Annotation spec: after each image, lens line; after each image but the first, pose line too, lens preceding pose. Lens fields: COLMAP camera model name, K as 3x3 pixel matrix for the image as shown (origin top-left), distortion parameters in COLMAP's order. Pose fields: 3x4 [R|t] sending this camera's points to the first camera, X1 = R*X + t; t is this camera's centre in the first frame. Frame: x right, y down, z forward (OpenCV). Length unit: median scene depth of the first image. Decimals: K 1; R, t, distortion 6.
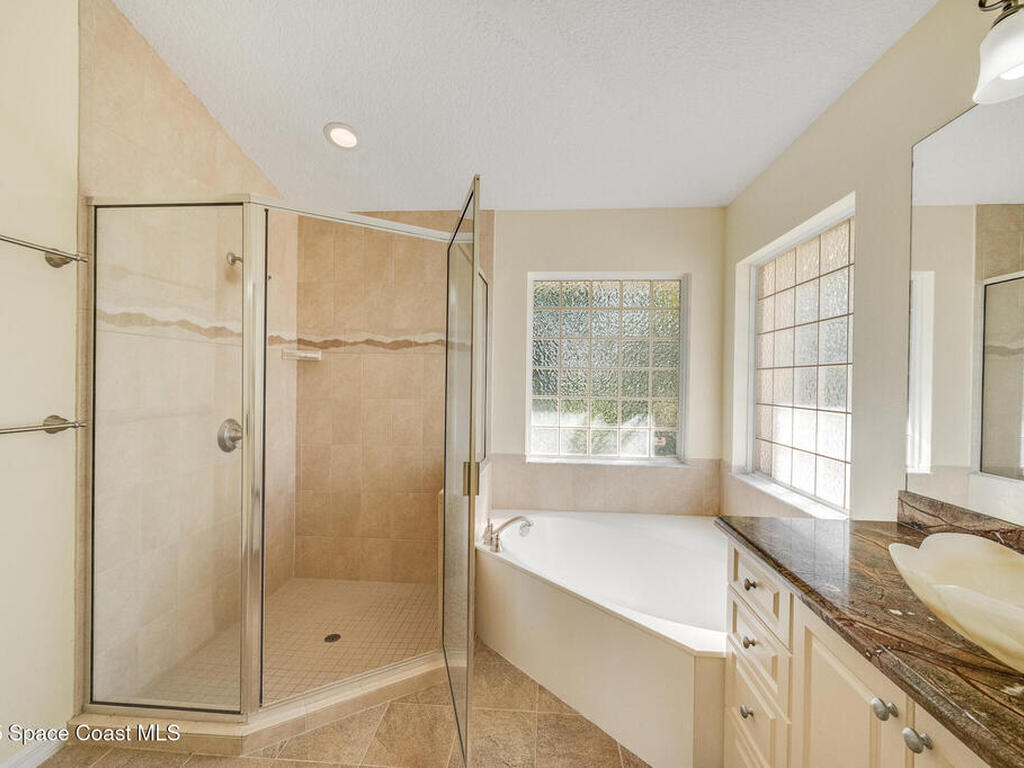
lens RADIAL K [[457.1, 0, 512.1], [0, 457.1, 383.4], [0, 0, 1]] dist [-0.003704, -0.000508]
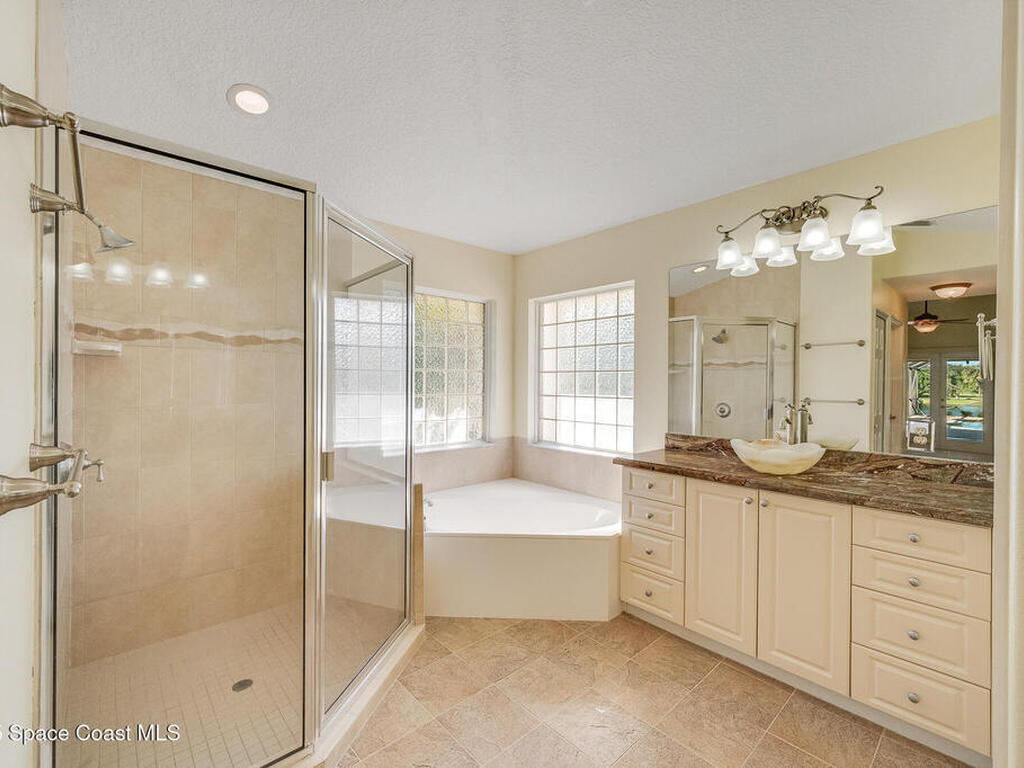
lens RADIAL K [[457.1, 0, 520.5], [0, 457.1, 383.5], [0, 0, 1]] dist [-0.003704, -0.000508]
pose [[0.679296, -0.011413, 0.733776, -0.539157], [0.007880, 0.999935, 0.008258, -0.006942], [-0.733822, 0.000173, 0.679341, 0.032322]]
